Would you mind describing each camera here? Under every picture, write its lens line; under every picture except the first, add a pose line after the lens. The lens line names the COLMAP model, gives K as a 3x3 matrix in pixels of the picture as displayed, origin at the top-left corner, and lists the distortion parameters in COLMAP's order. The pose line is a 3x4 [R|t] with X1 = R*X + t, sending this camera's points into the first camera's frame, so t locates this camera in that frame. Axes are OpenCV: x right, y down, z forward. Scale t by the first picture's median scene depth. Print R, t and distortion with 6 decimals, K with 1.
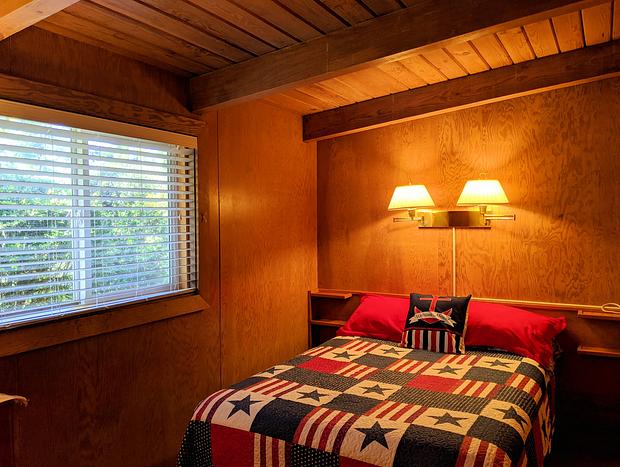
lens RADIAL K [[500.3, 0, 317.3], [0, 500.3, 233.6], [0, 0, 1]] dist [0.092897, -0.162817]
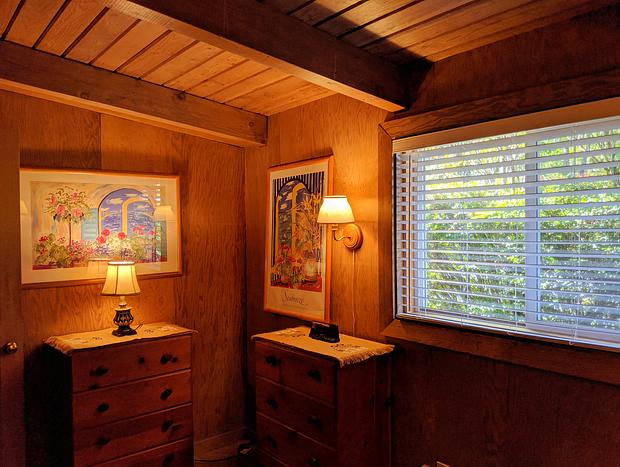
lens RADIAL K [[500.3, 0, 317.3], [0, 500.3, 233.6], [0, 0, 1]] dist [0.092897, -0.162817]
pose [[-0.317933, 0.024952, -0.947785, 0.530502], [0.001856, 0.999668, 0.025695, -0.051222], [0.948111, 0.006410, -0.317874, 0.993773]]
